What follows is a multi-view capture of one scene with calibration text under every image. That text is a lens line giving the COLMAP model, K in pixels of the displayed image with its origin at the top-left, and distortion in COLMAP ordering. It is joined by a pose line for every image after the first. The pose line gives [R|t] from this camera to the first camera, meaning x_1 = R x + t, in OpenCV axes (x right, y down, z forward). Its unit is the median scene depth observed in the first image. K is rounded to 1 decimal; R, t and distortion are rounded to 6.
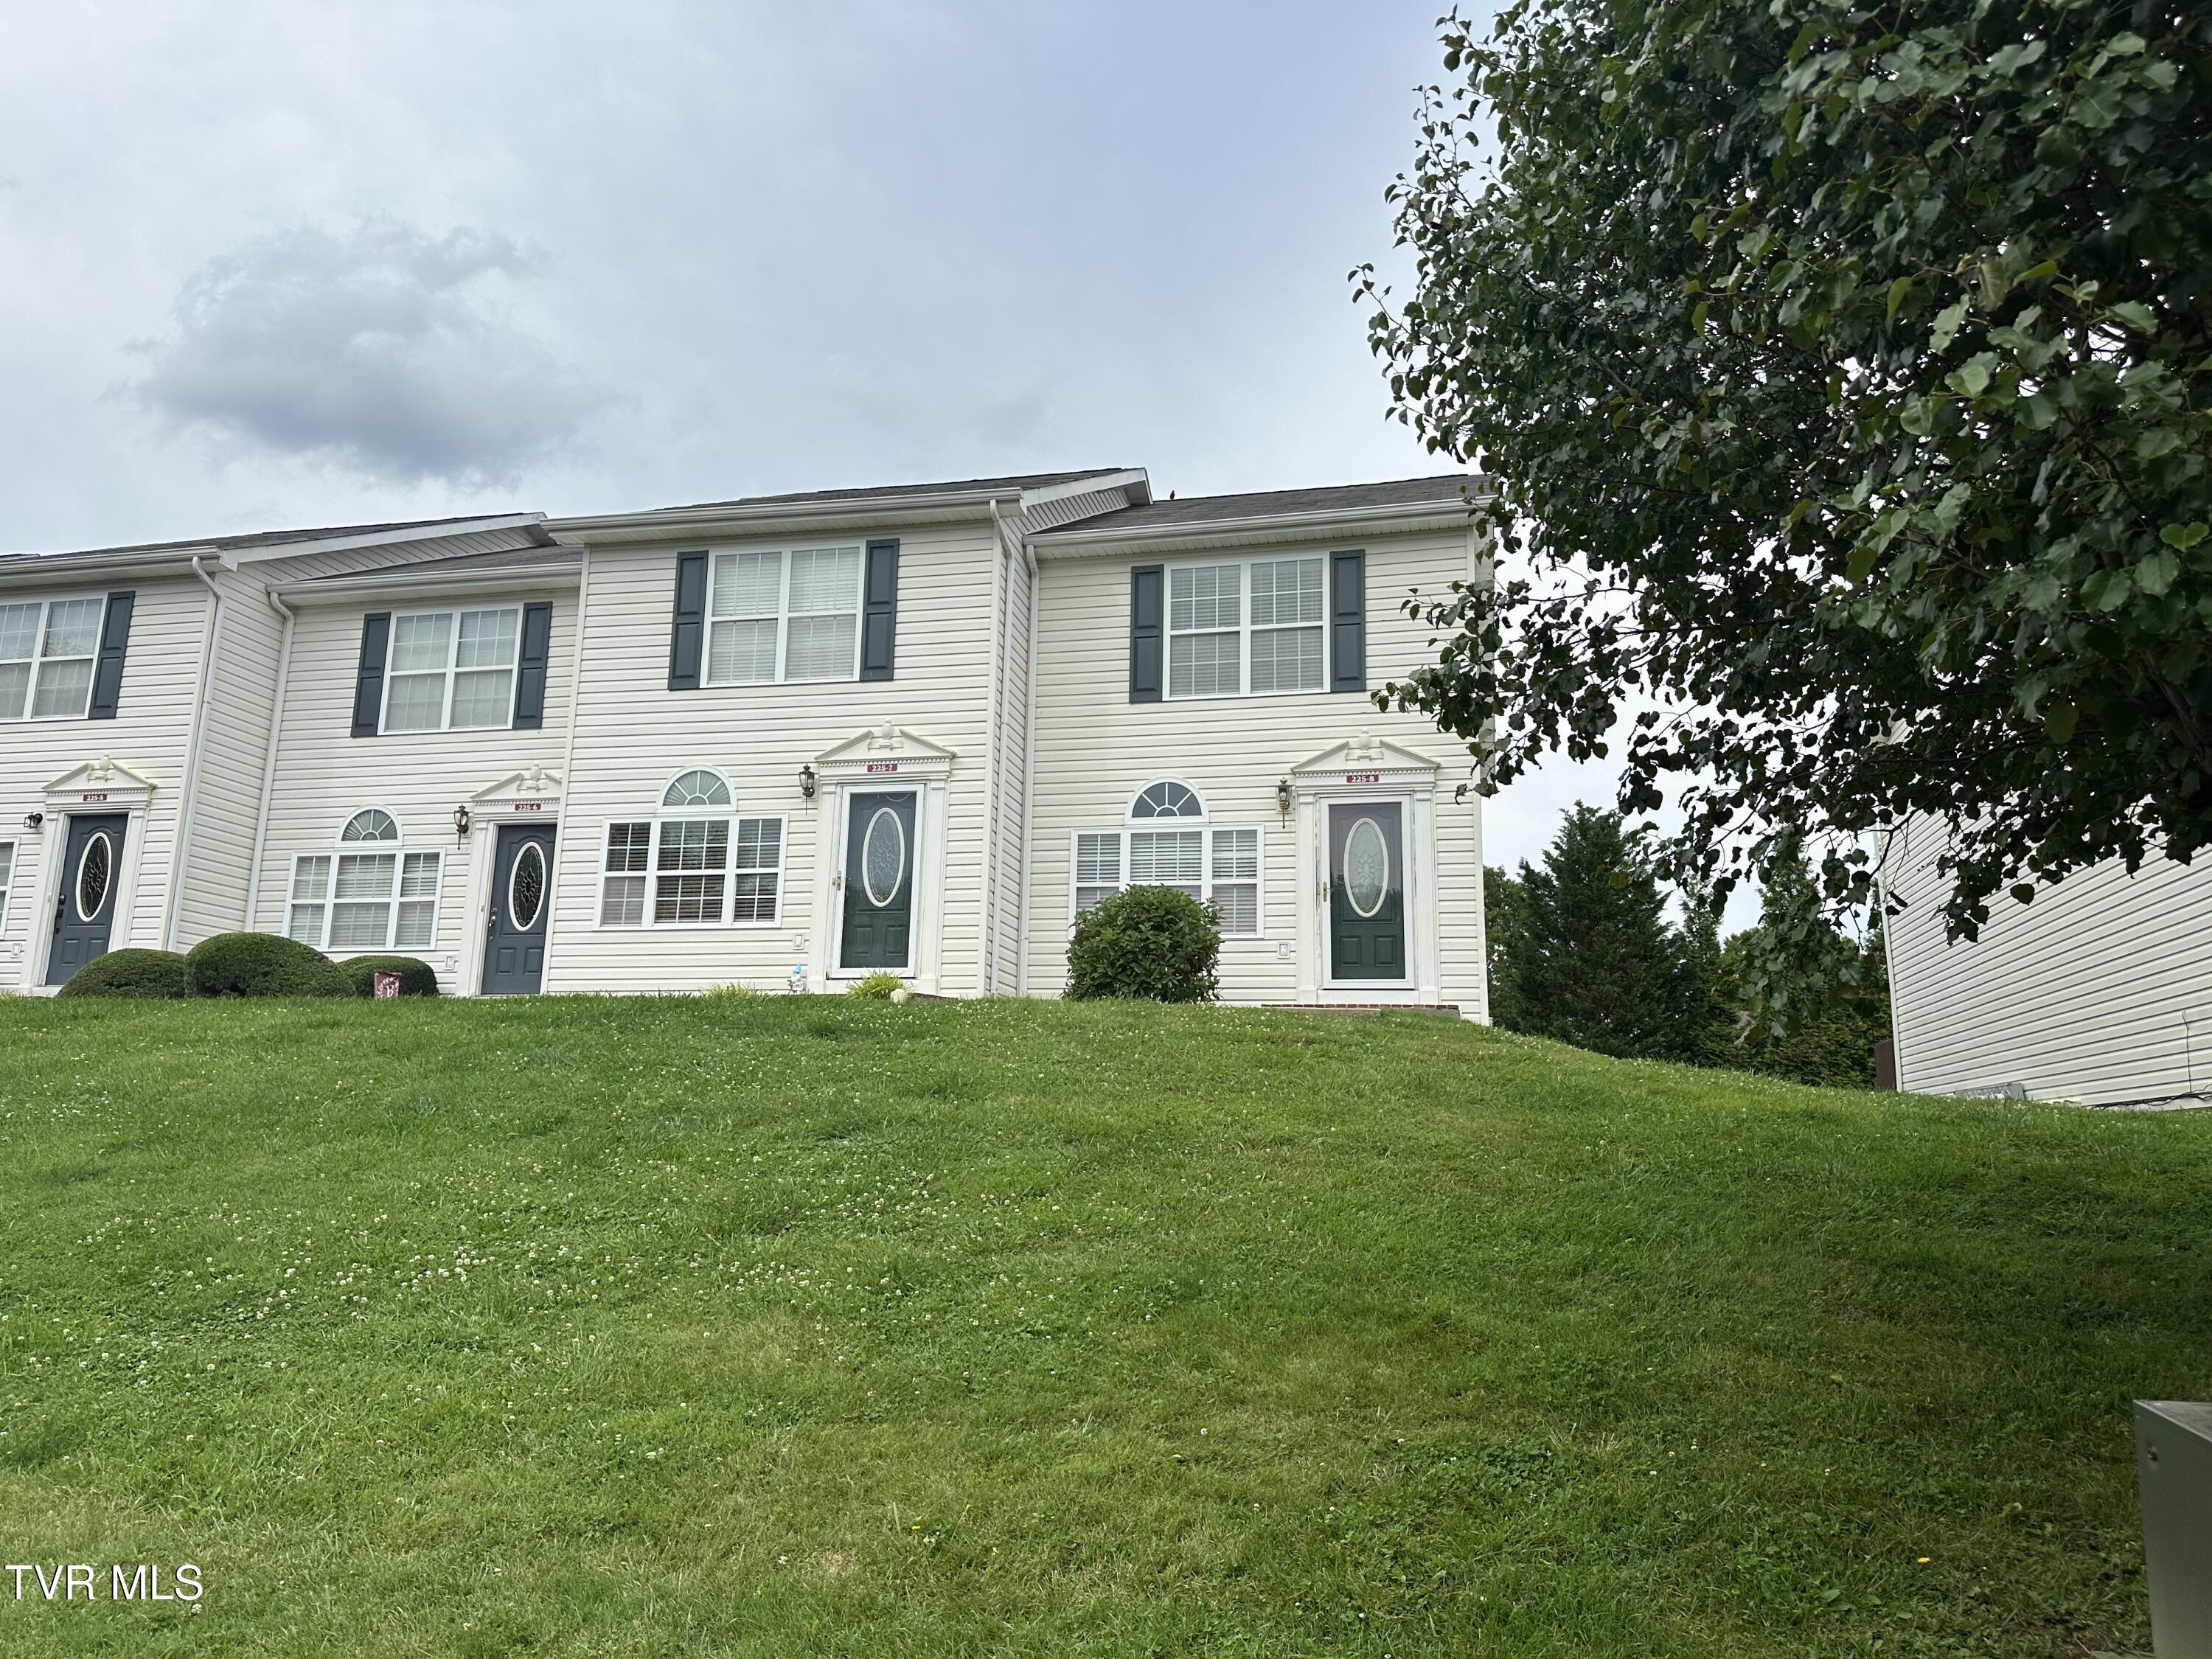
lens RADIAL K [[1547.2, 0, 1108.8], [0, 1547.2, 830.6], [0, 0, 1]] dist [0.011675, -0.028675]
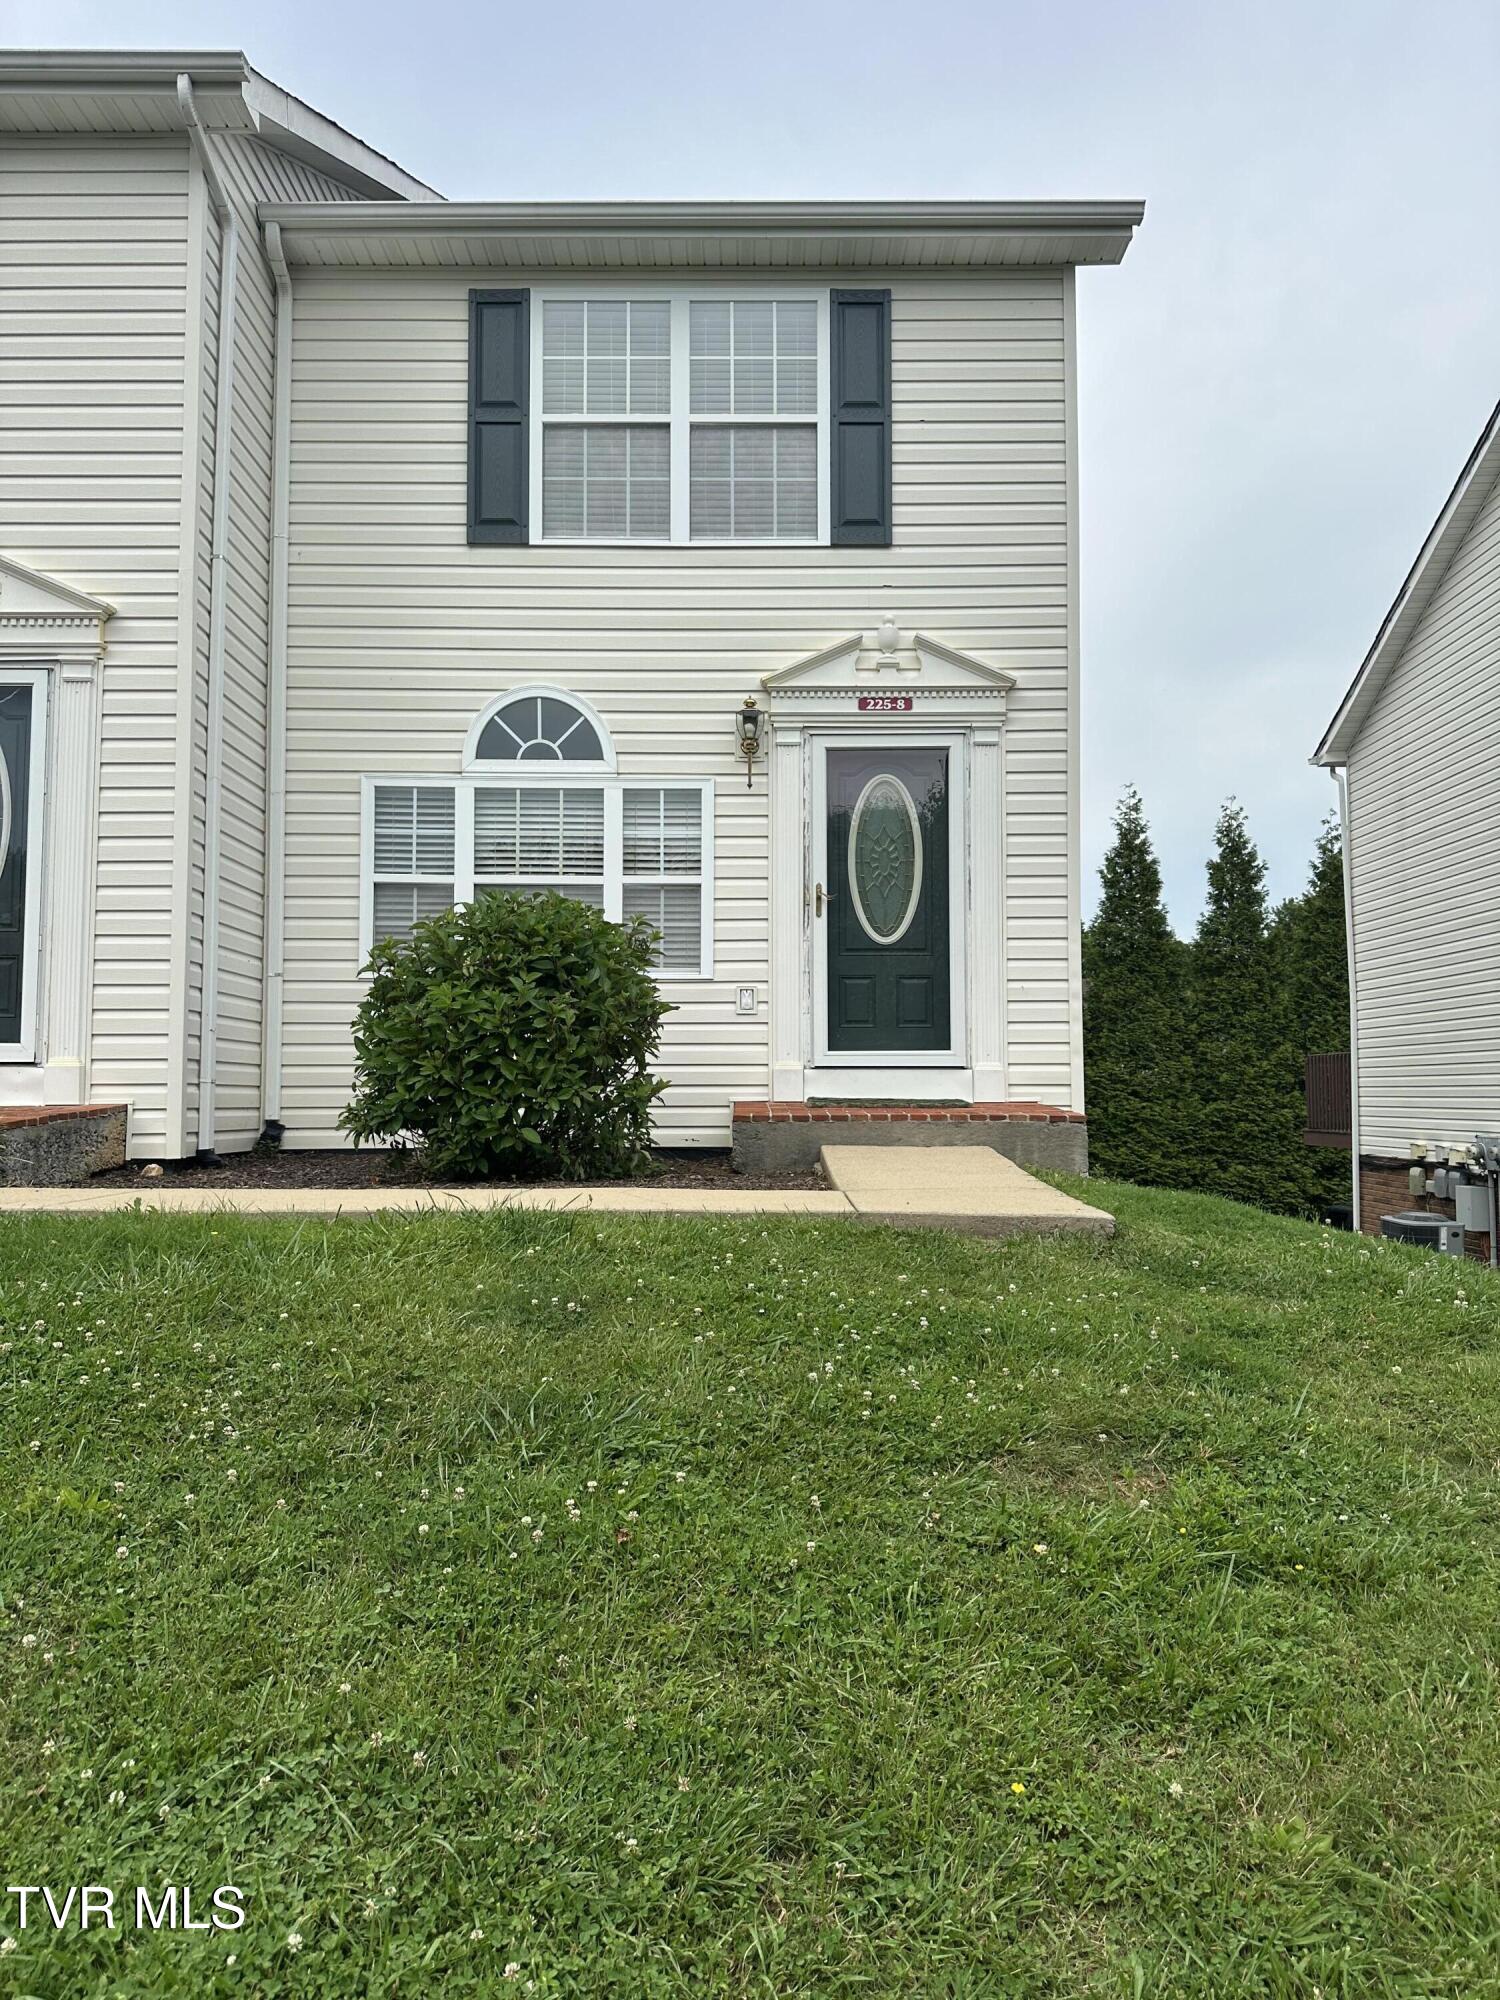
lens RADIAL K [[1398.9, 0, 764.2], [0, 1398.9, 1054.5], [0, 0, 1]] dist [0.011675, -0.028675]
pose [[0.970210, -0.014690, 0.241822, -0.007819], [-0.029019, 0.983927, 0.176197, 0.004590], [-0.240523, -0.177966, 0.954189, 0.487618]]
